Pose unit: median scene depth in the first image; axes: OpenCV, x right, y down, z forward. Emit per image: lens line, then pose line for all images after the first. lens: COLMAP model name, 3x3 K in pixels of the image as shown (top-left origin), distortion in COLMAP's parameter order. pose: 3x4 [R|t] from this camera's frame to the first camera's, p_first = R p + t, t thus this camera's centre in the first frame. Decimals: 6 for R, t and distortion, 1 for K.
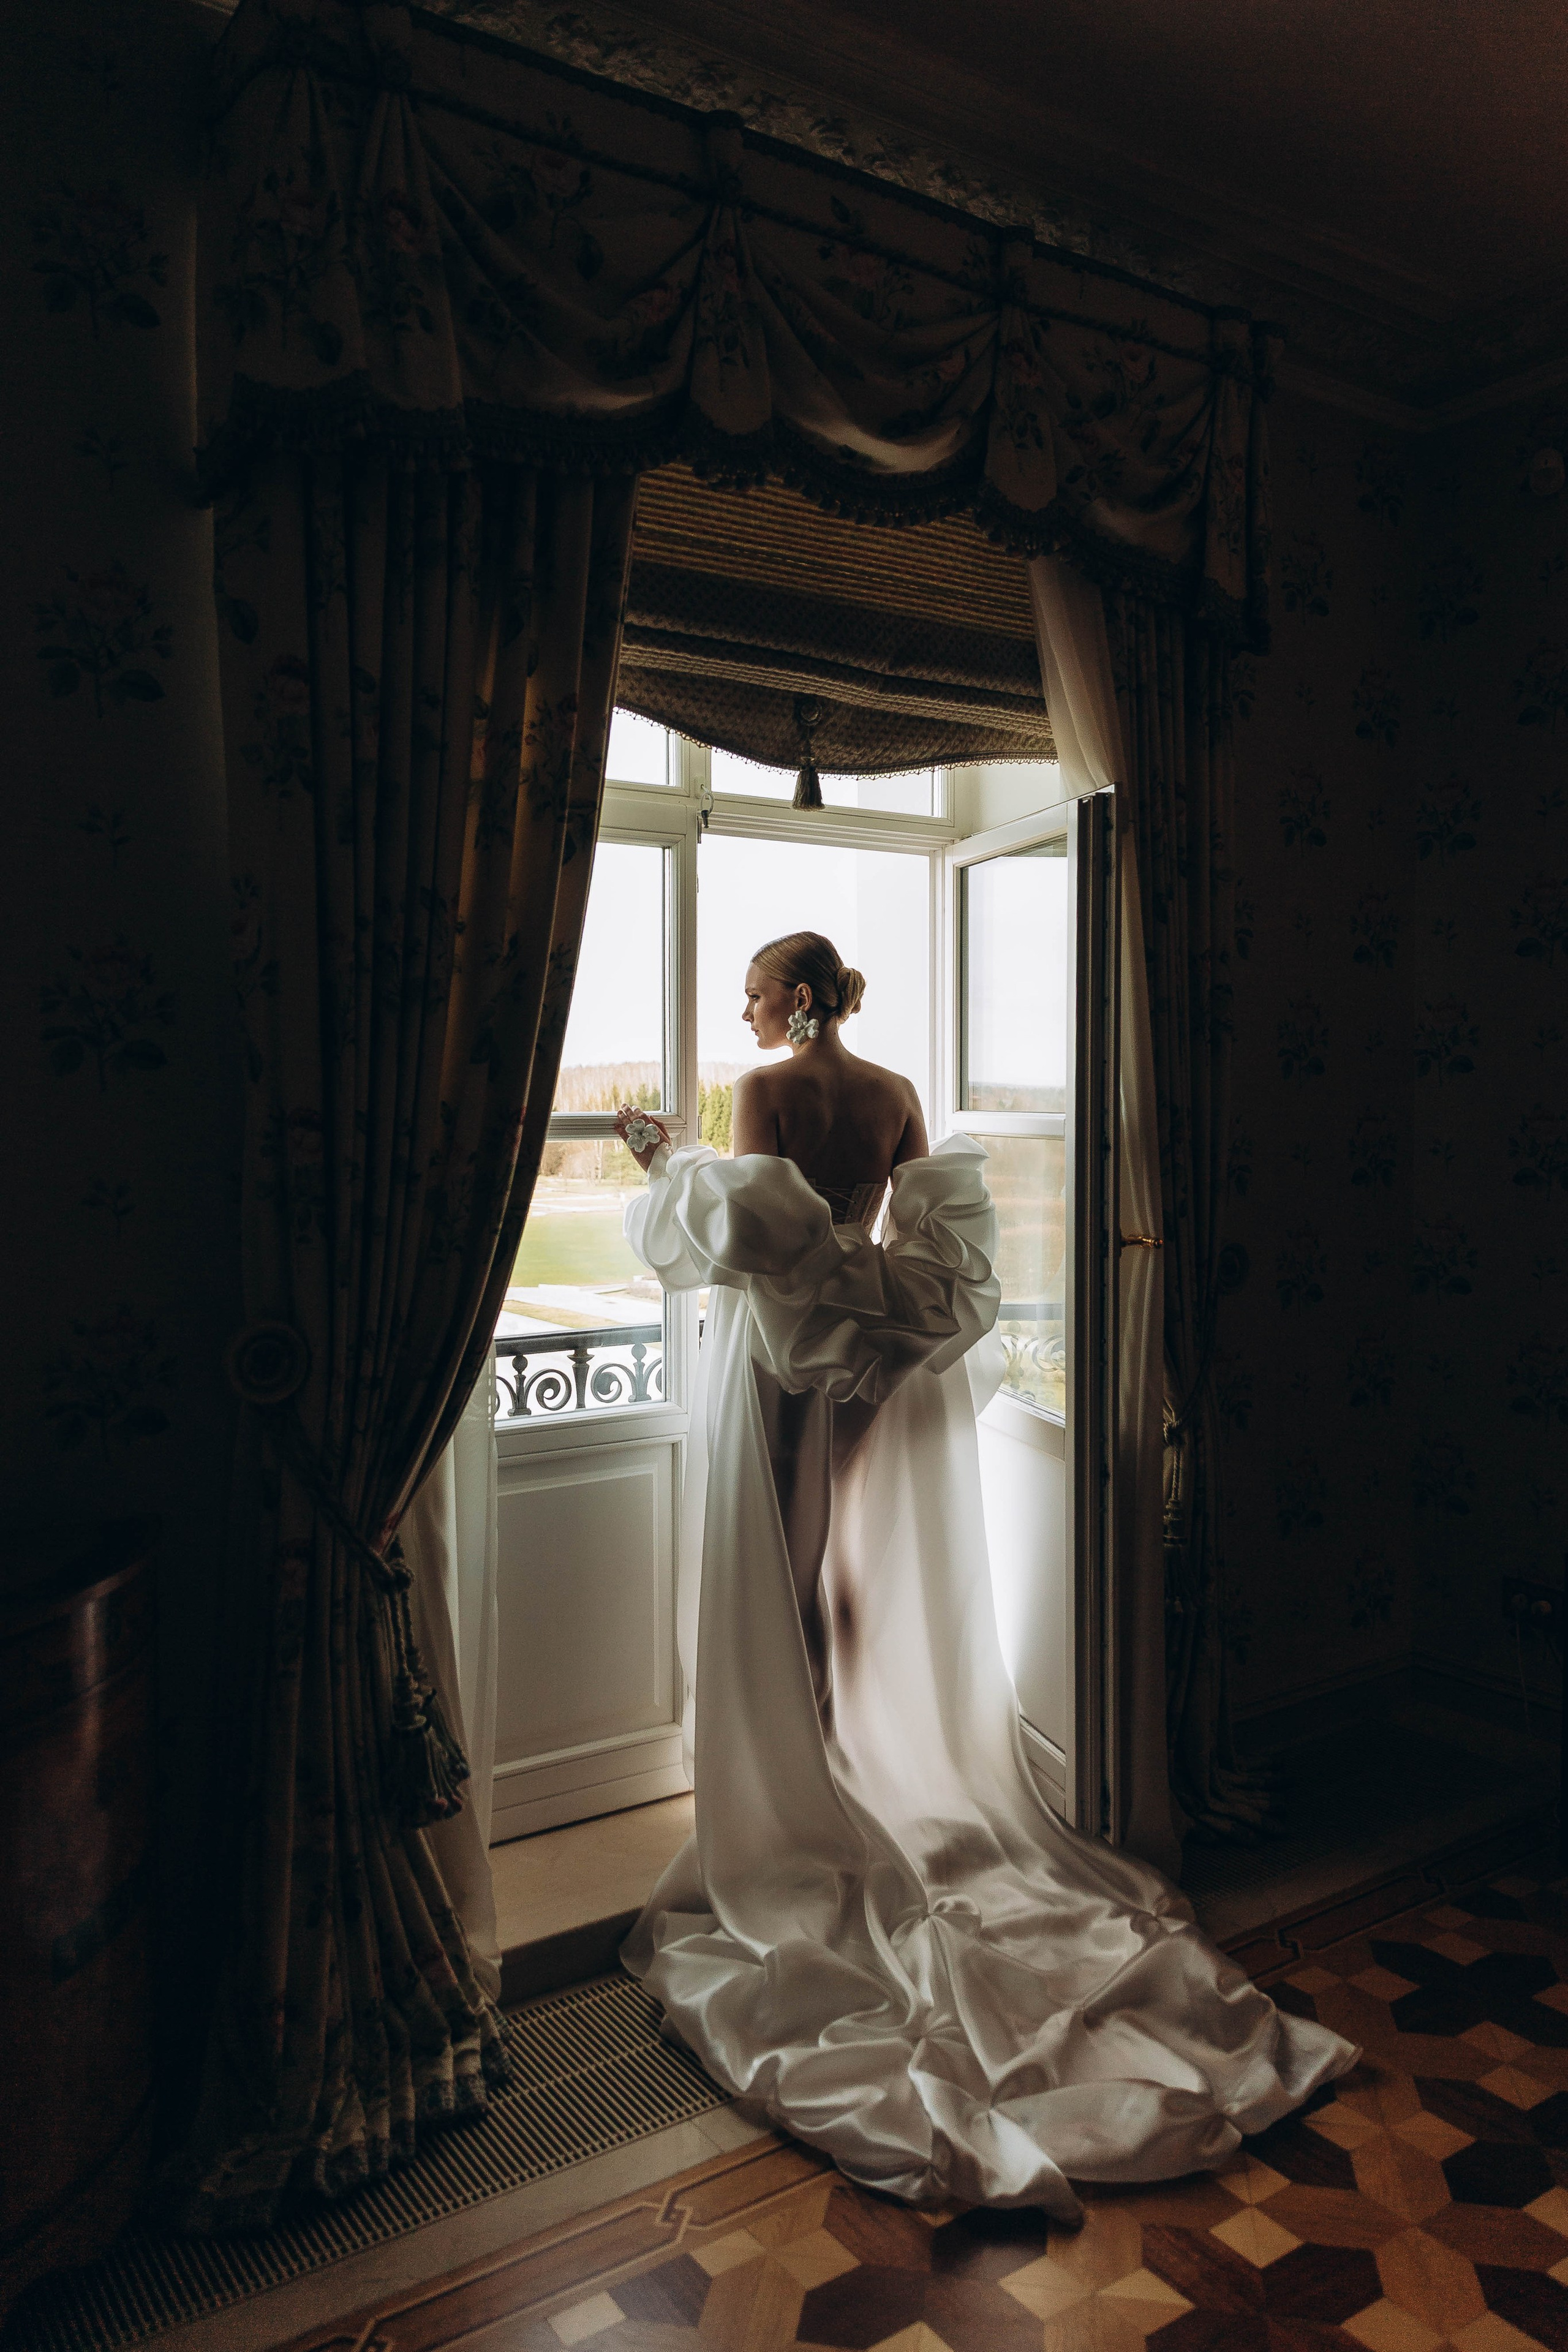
lens RADIAL K [[1687.4, 0, 787.3], [0, 1687.4, 1132.9], [0, 0, 1]] dist [0.013943, -0.007156]
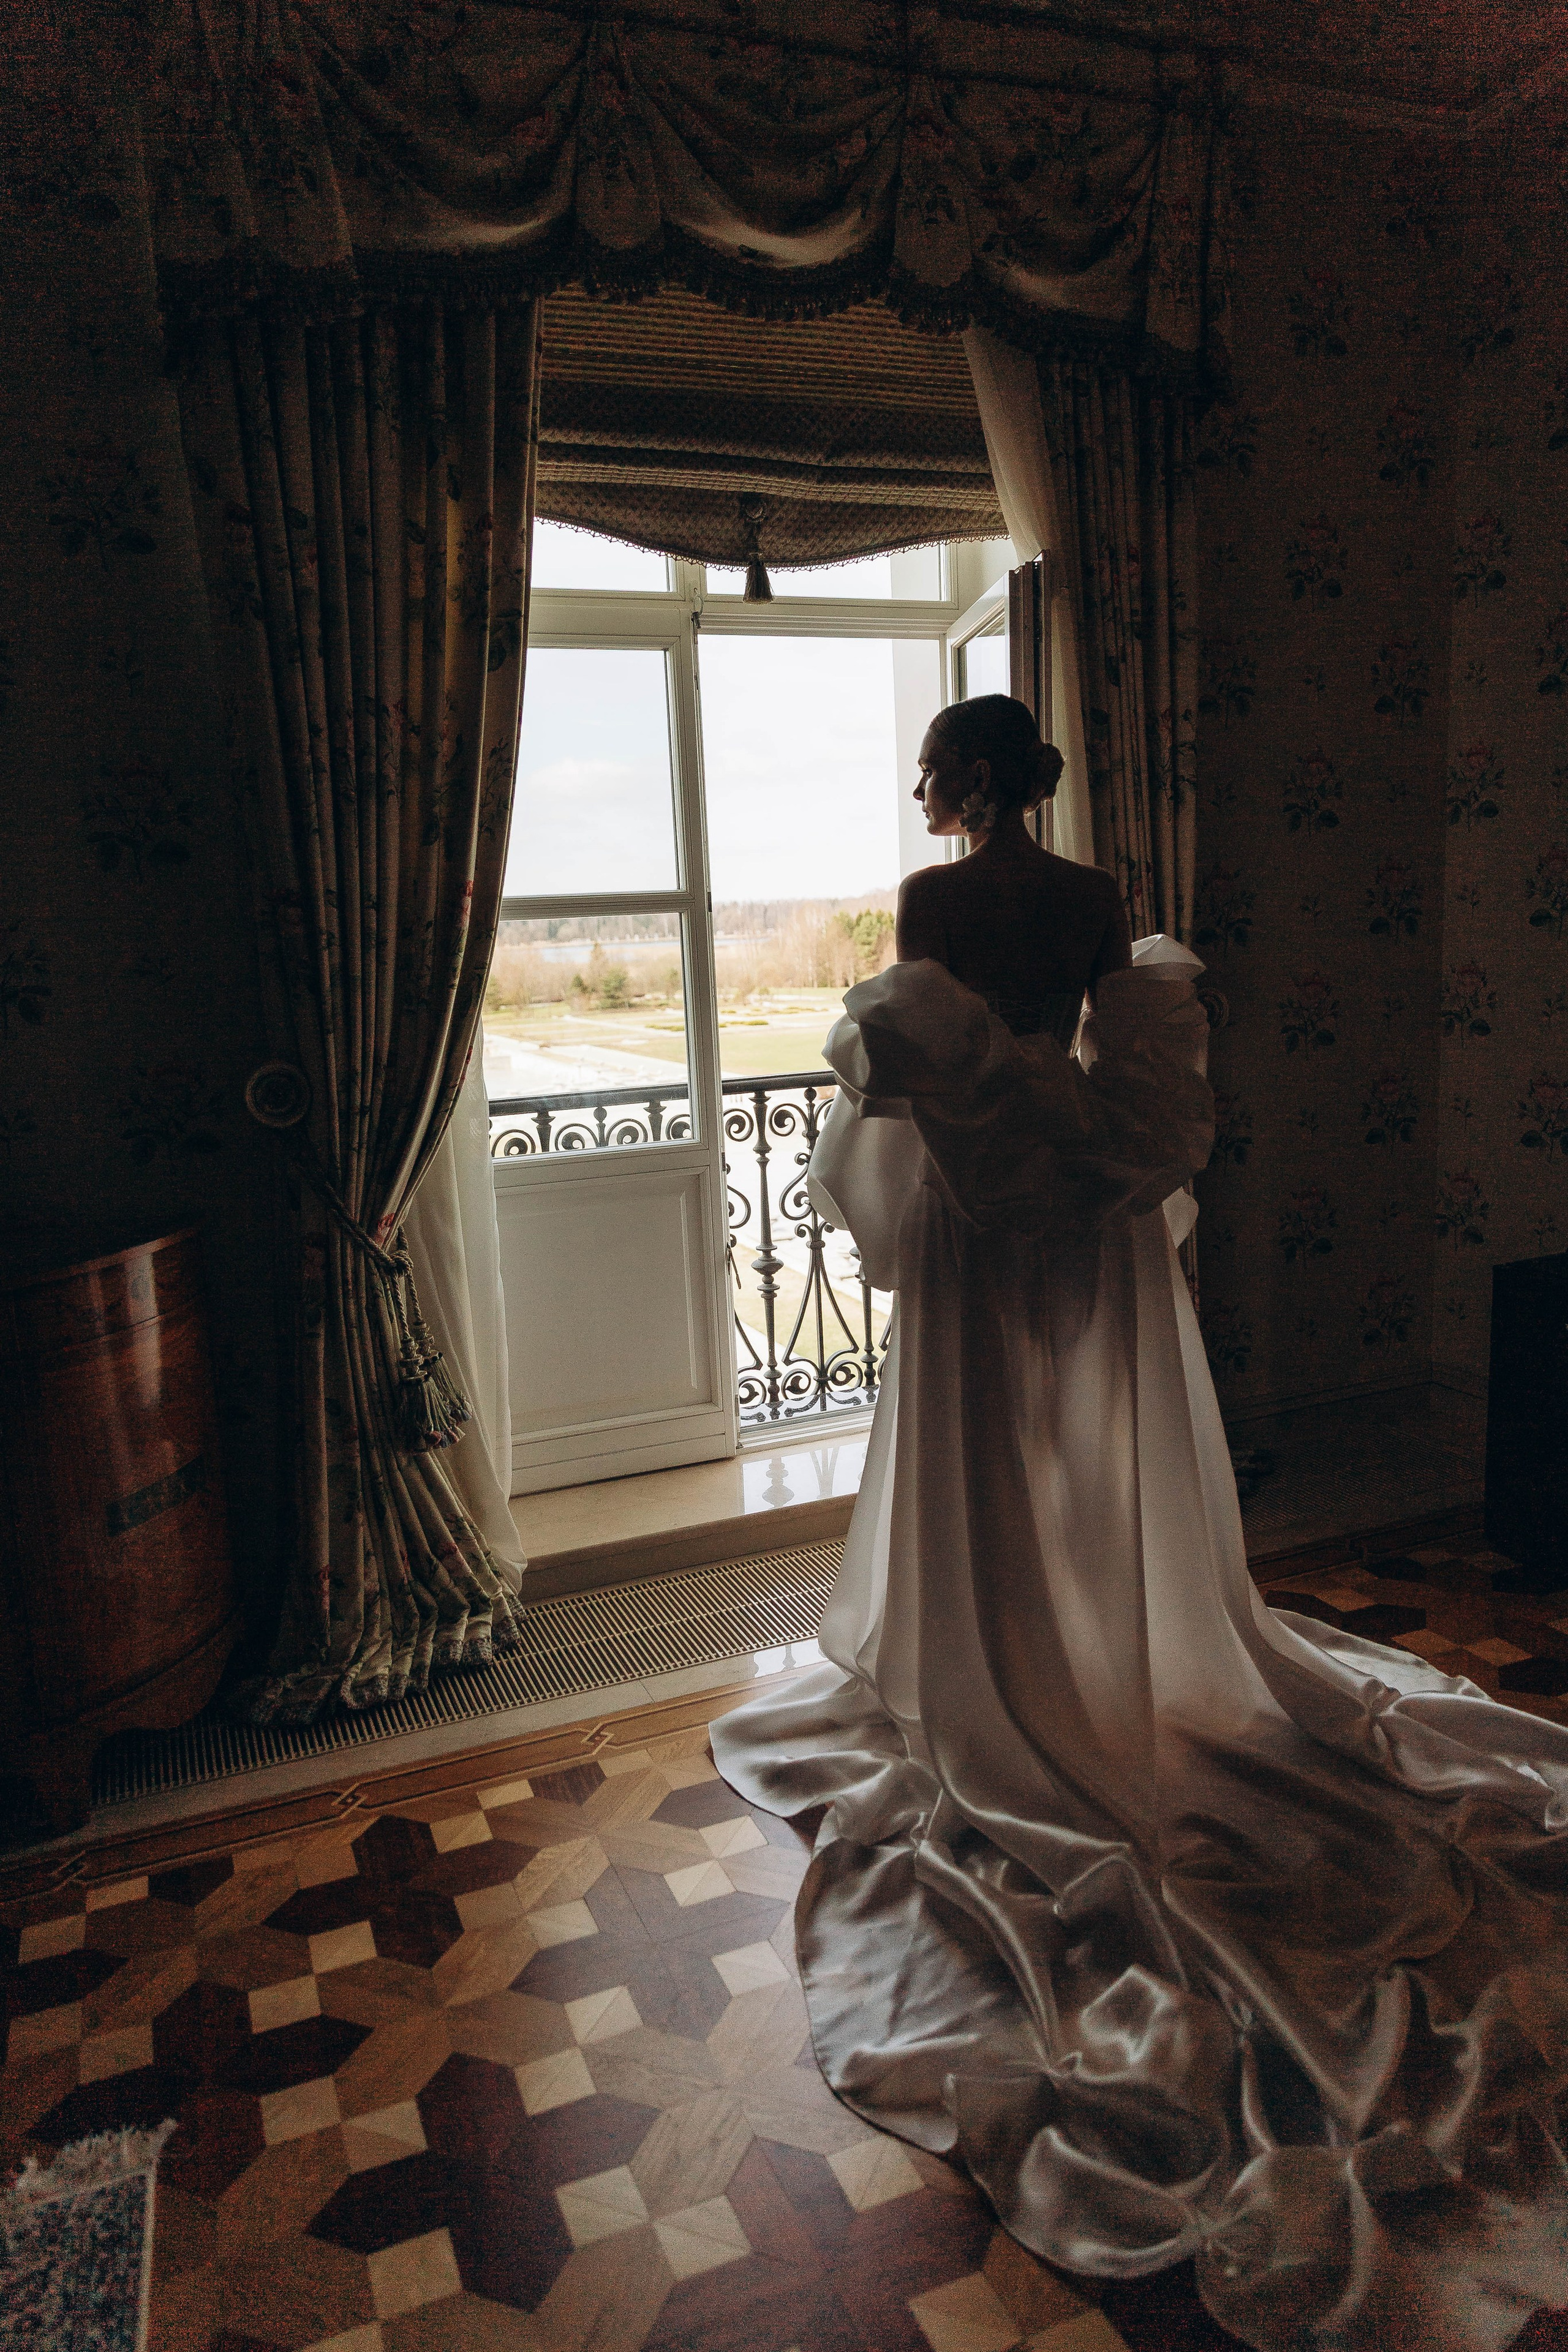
lens RADIAL K [[1561.2, 0, 781.7], [0, 1561.2, 1186.4], [0, 0, 1]] dist [0.011811, -0.002157]
pose [[0.976964, -0.007339, -0.213276, 0.259599], [0.039923, 0.988049, 0.148880, 0.037475], [0.209635, -0.153965, 0.965582, -0.050515]]
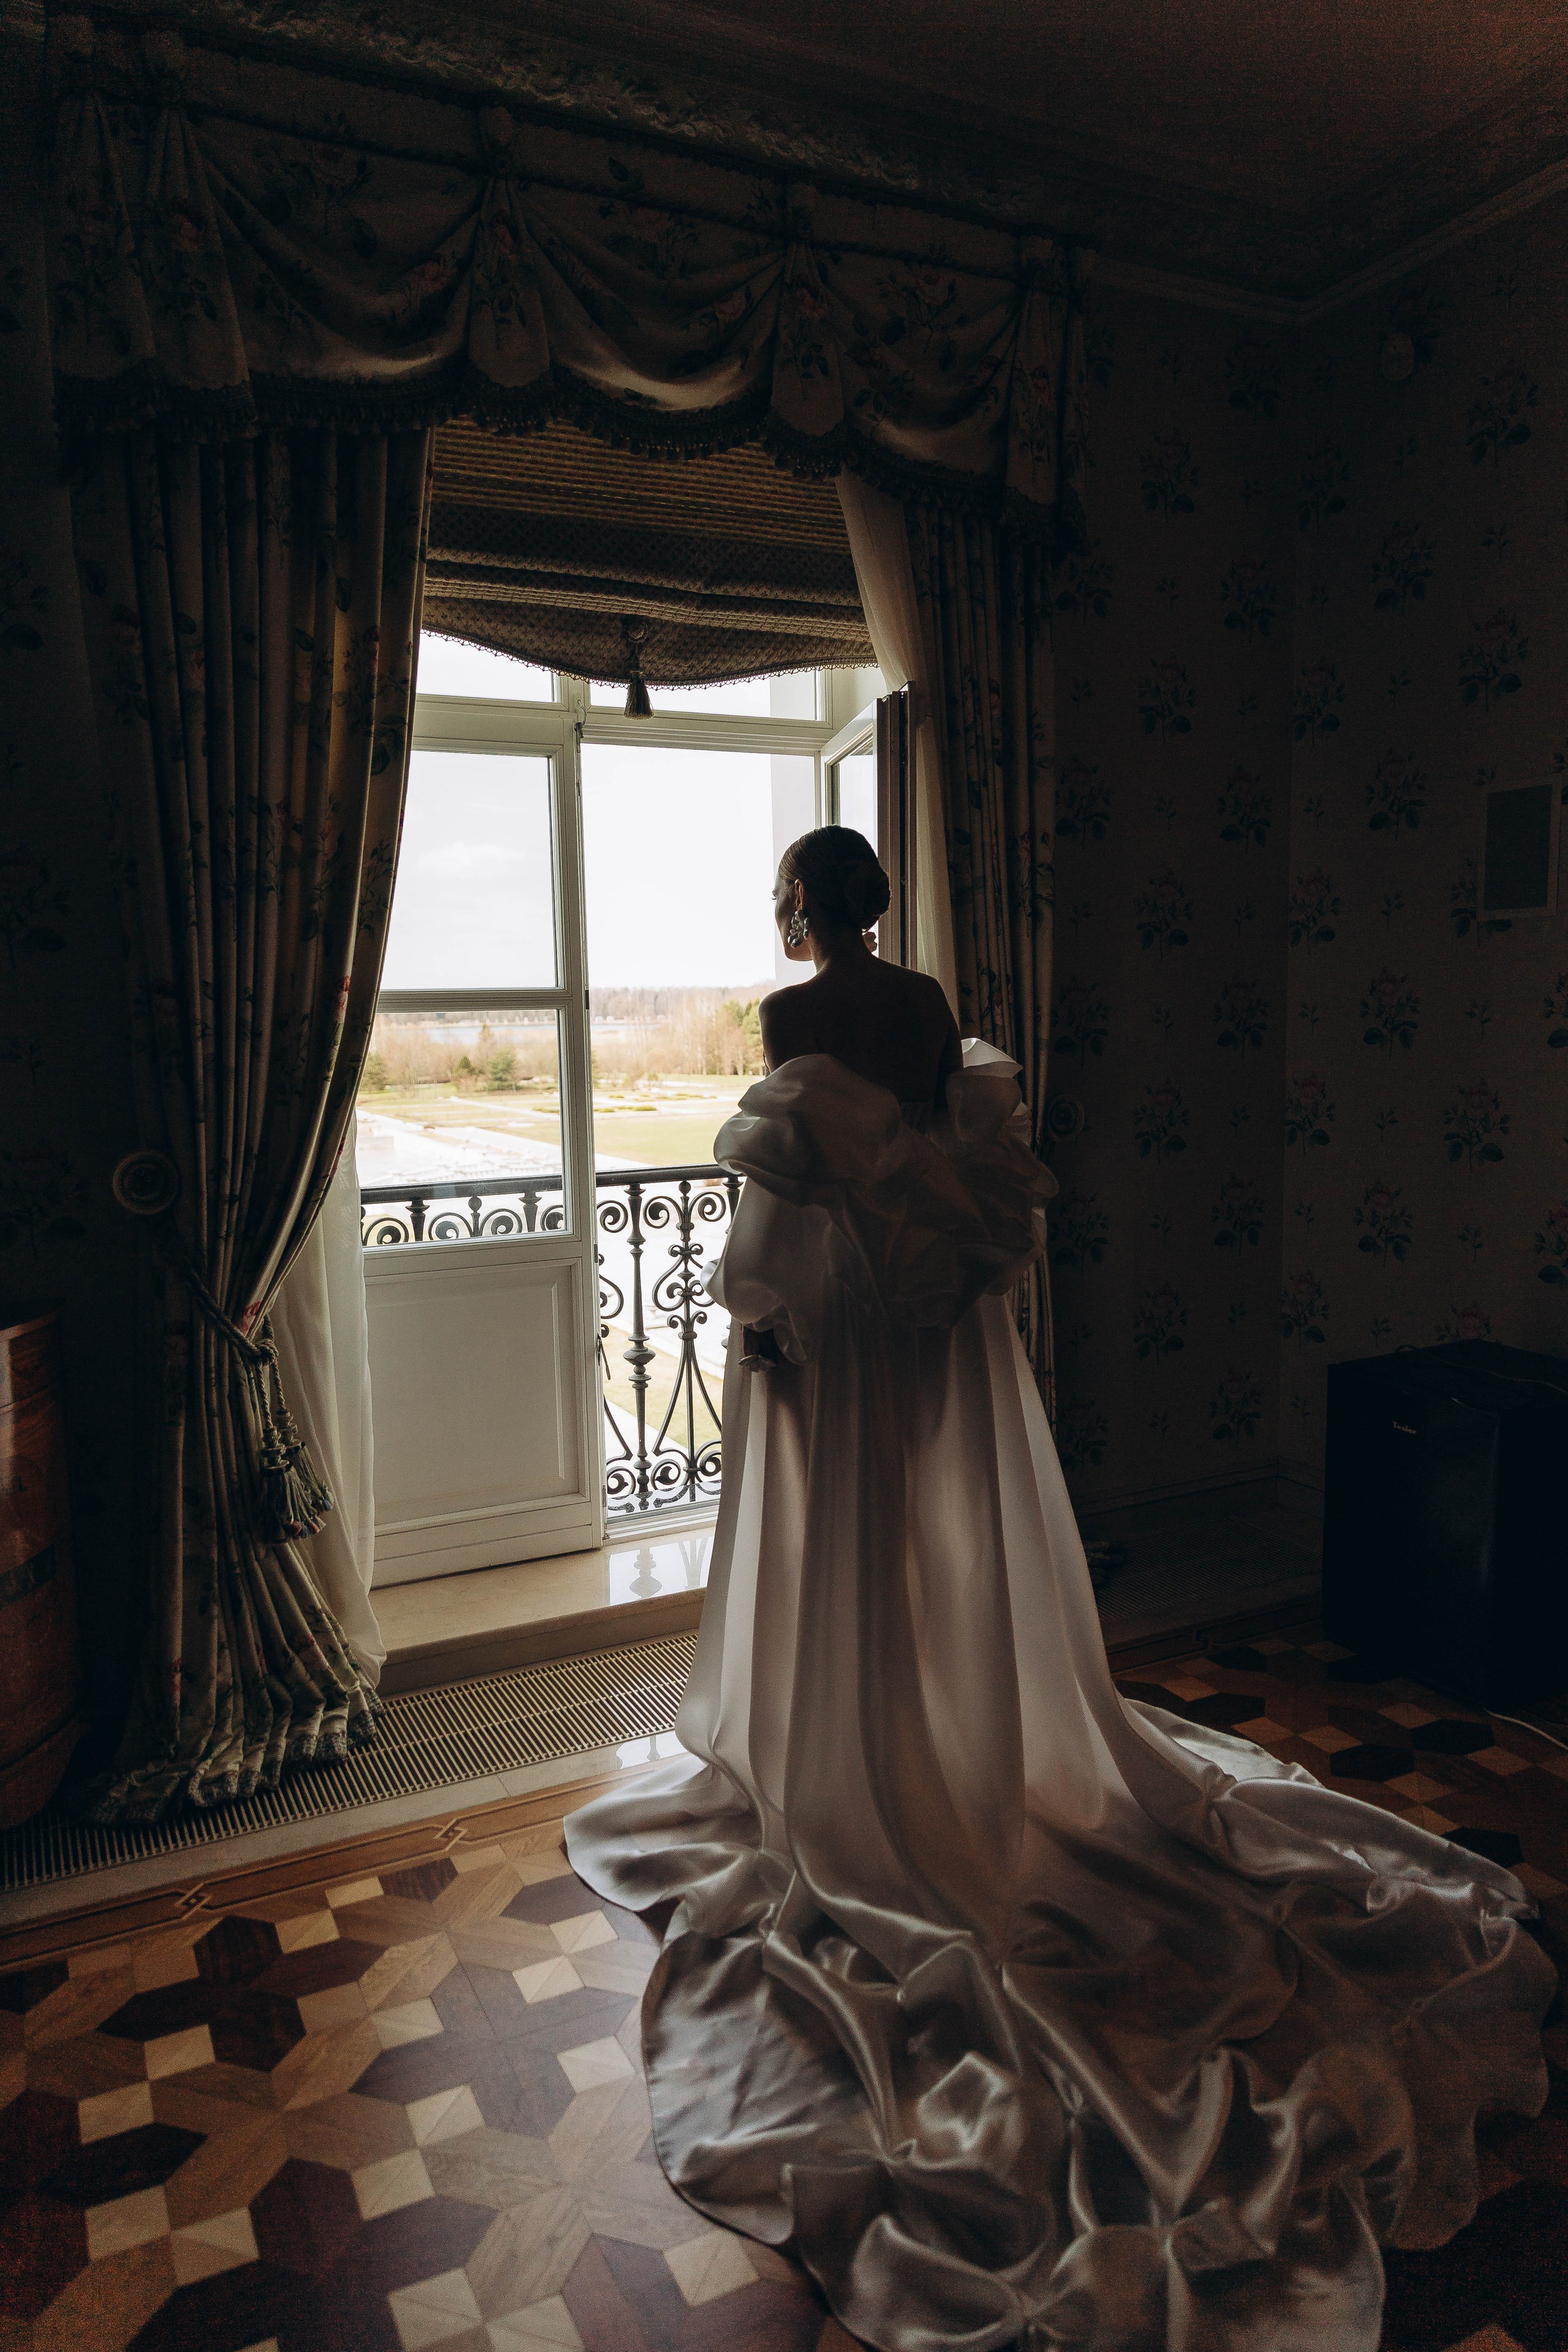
lens RADIAL K [[1561.2, 0, 781.7], [0, 1561.2, 1186.4], [0, 0, 1]] dist [0.011811, -0.002157]
pose [[0.989955, -0.000797, -0.141382, 0.277370], [0.014485, 0.995294, 0.095817, 0.028120], [0.140640, -0.096902, 0.985307, -0.074887]]
